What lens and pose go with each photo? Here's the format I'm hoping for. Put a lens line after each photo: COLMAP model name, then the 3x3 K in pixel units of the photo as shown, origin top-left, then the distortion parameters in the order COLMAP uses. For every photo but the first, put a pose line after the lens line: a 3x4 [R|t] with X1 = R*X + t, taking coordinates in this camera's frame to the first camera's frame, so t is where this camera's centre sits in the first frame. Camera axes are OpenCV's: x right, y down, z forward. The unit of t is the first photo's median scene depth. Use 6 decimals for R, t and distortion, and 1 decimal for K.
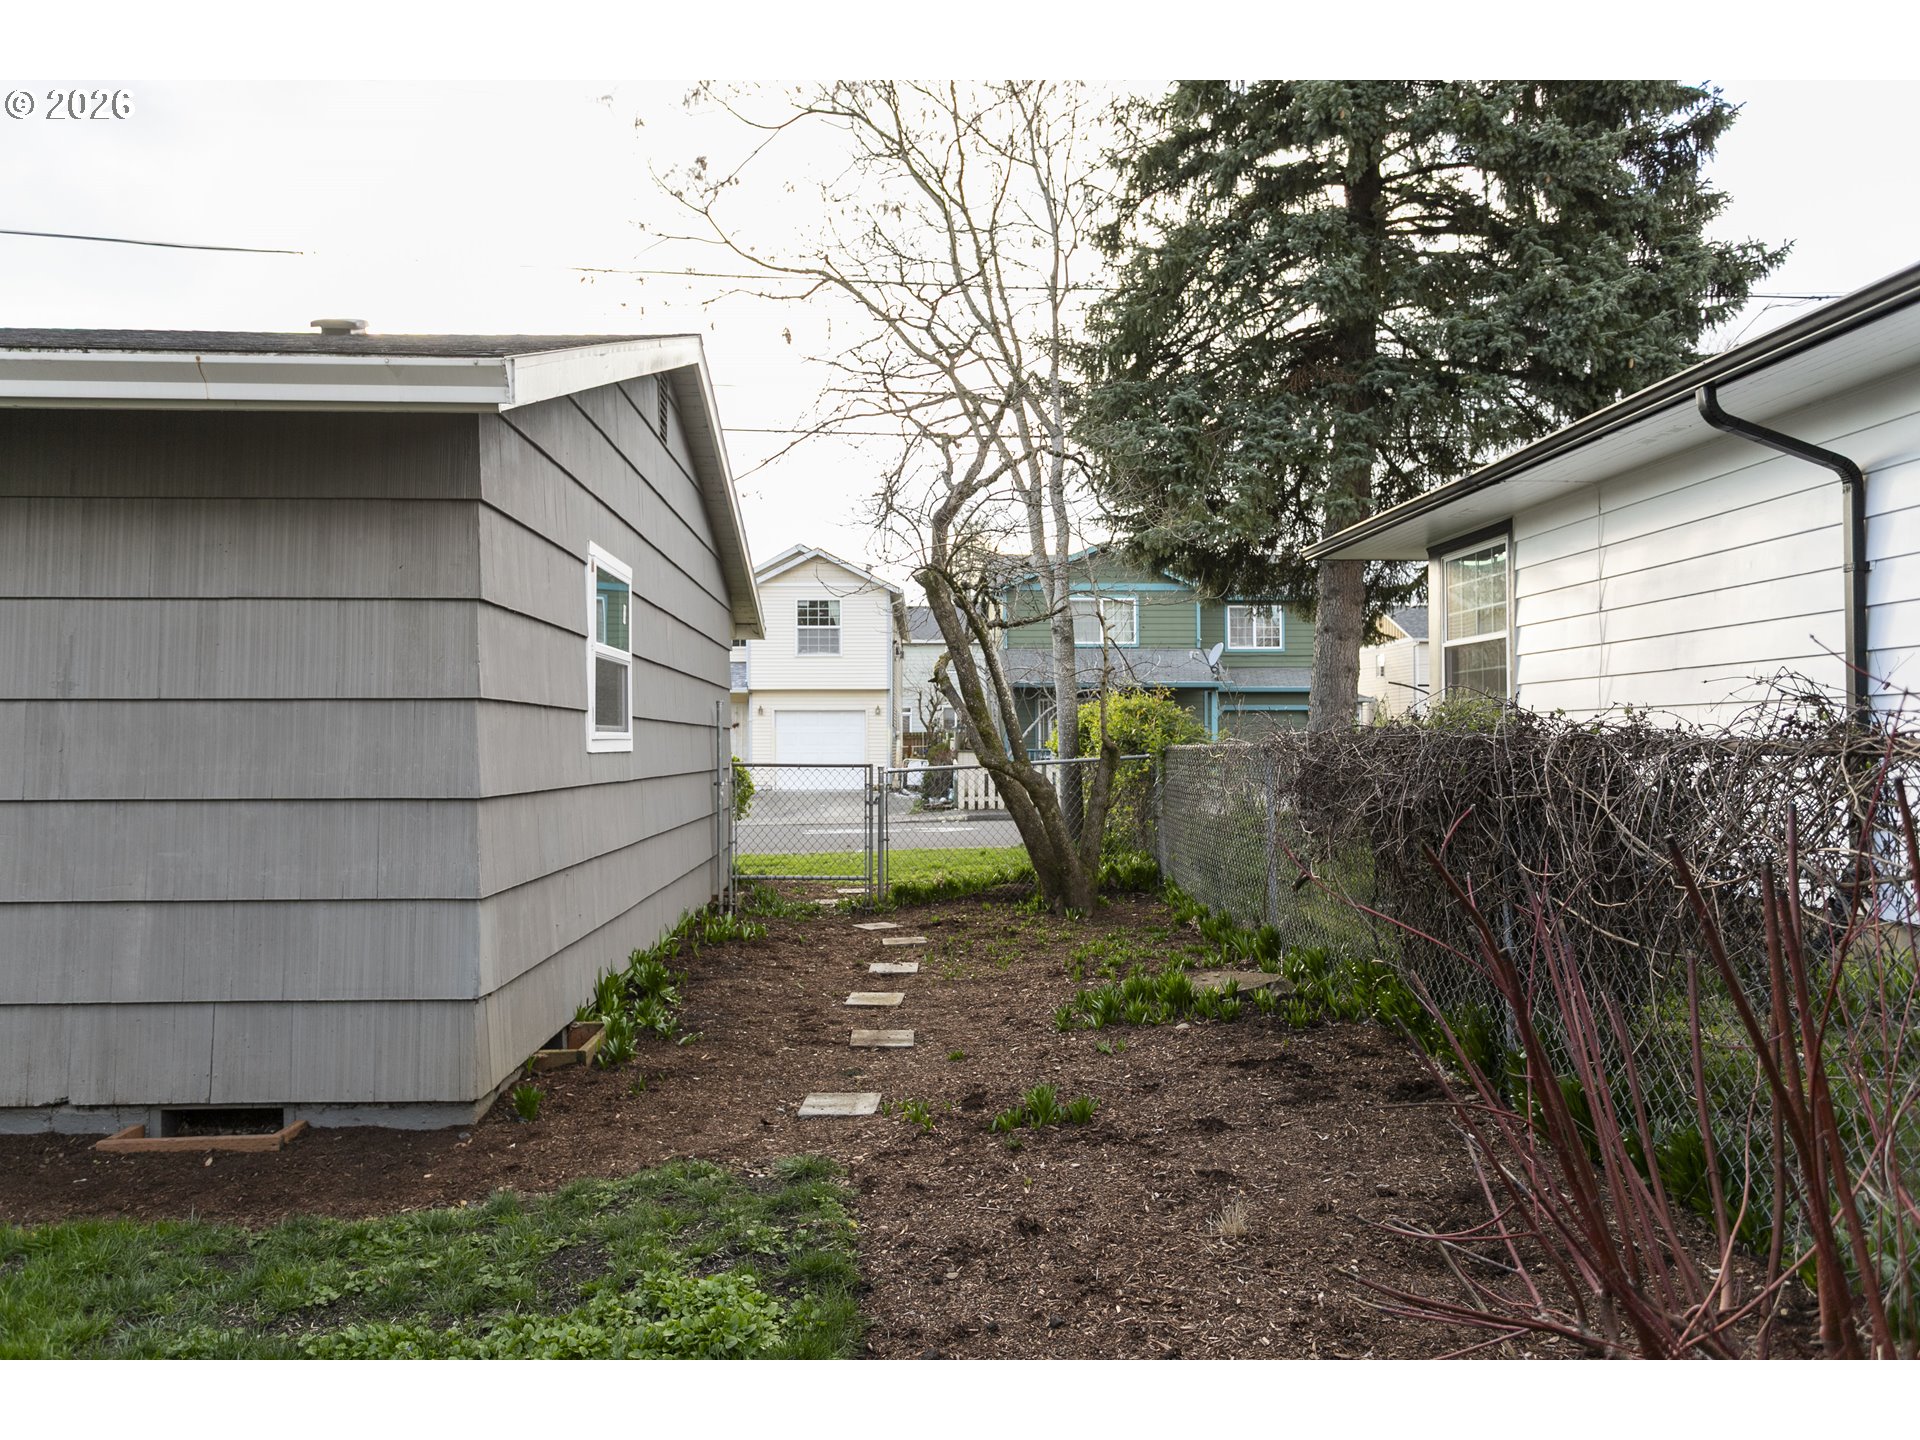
lens RADIAL K [[1272.4, 0, 935.0], [0, 1272.4, 750.3], [0, 0, 1]] dist [0.005577, 0.001841]
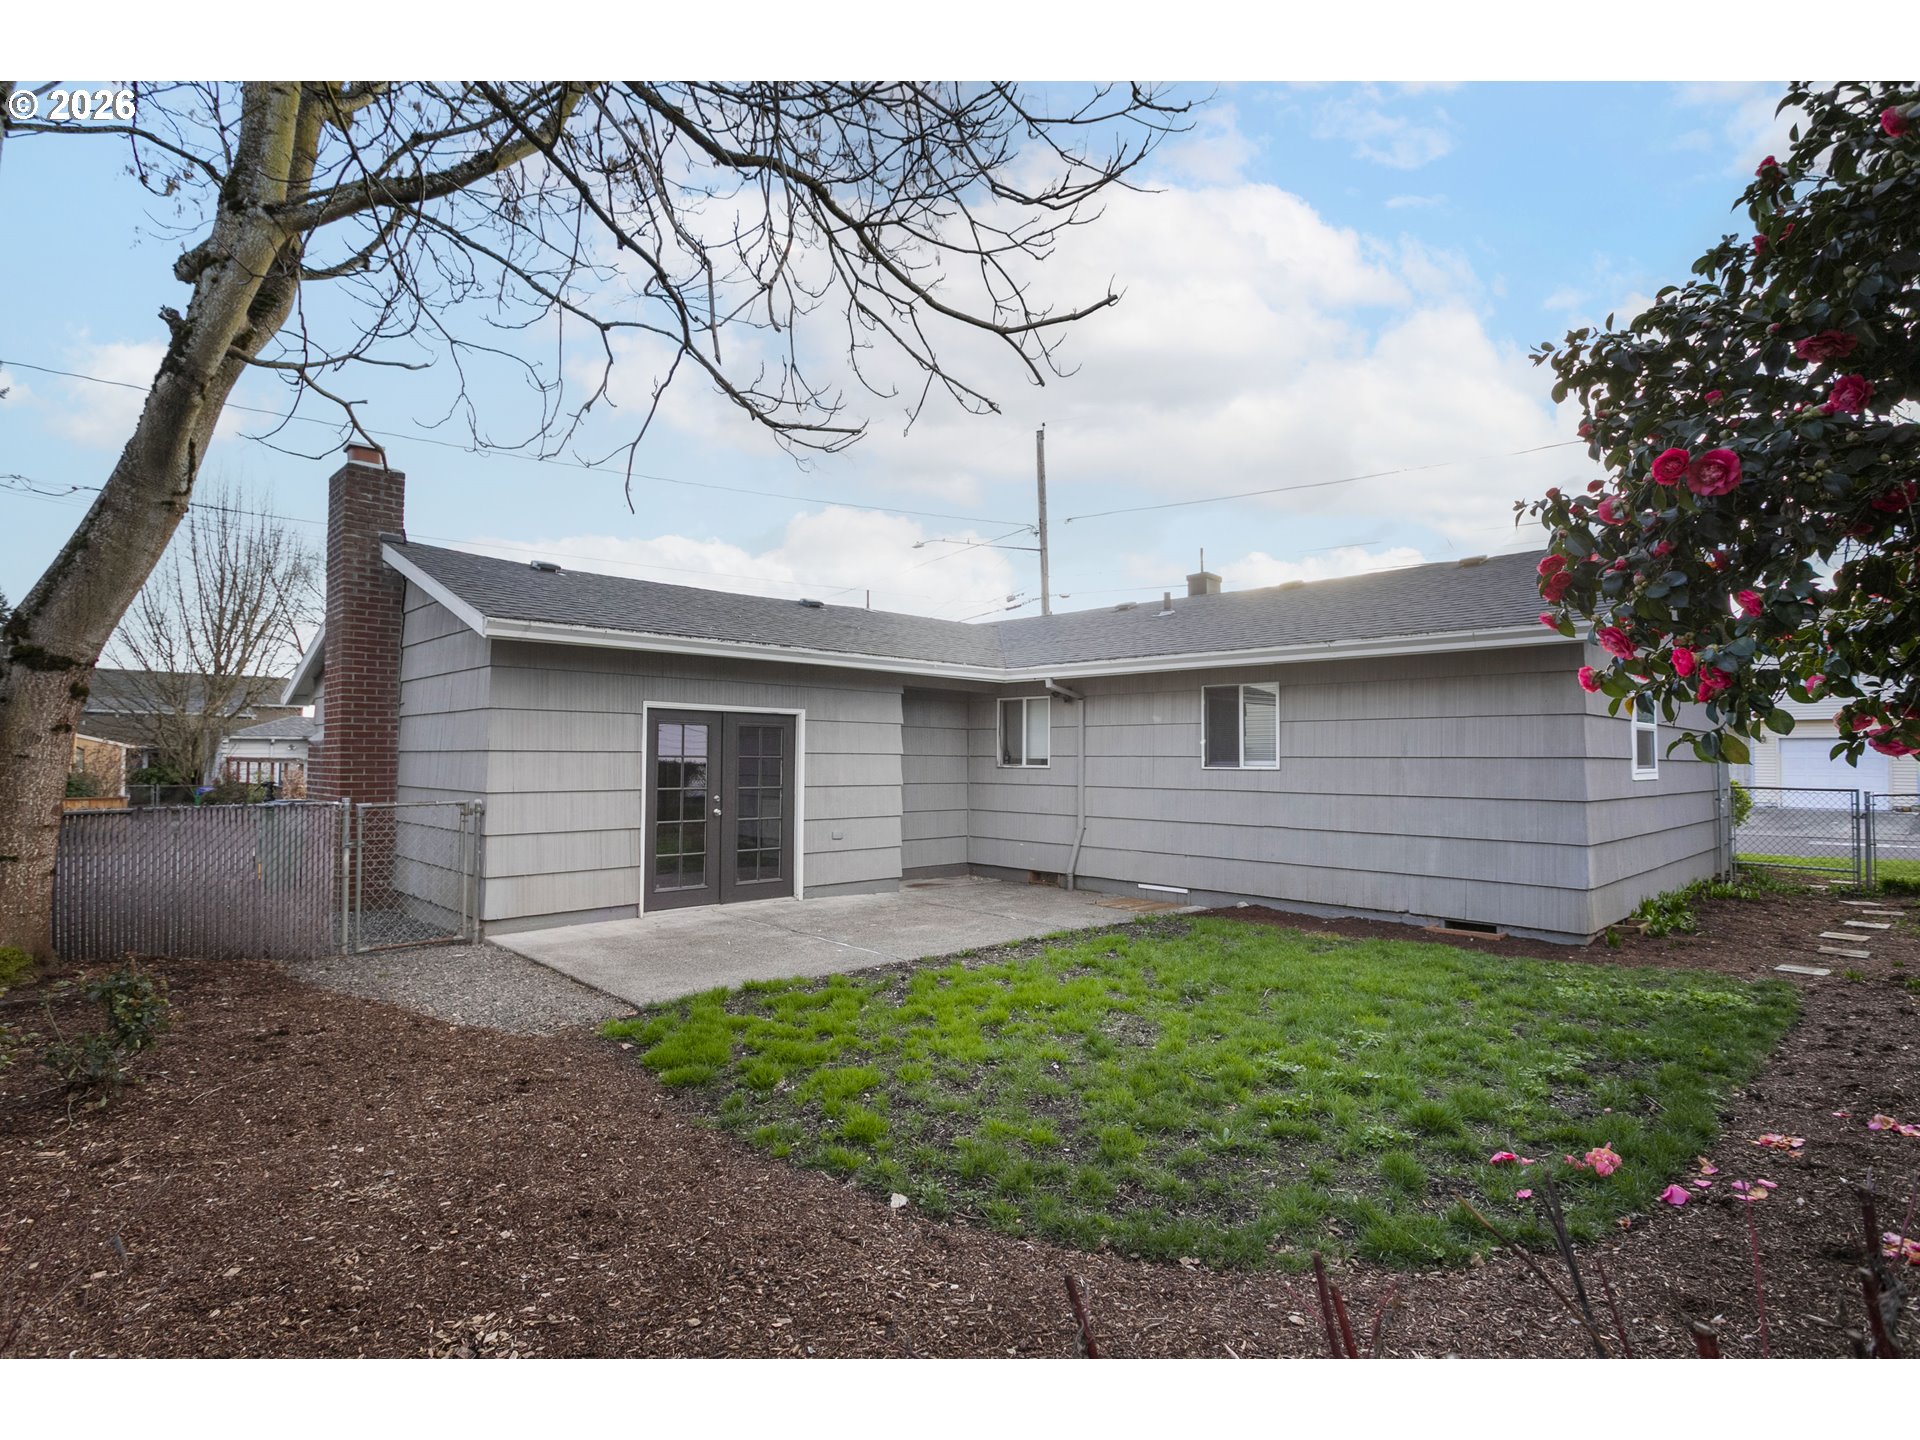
lens RADIAL K [[943.1, 0, 960.0], [0, 943.1, 720.0], [0, 0, 1]] dist [-0.000243, 0.000640]
pose [[0.663858, -0.022622, -0.747516, 0.112688], [-0.012409, 0.999072, -0.041255, -0.017149], [0.747755, 0.036663, 0.662961, -0.668589]]
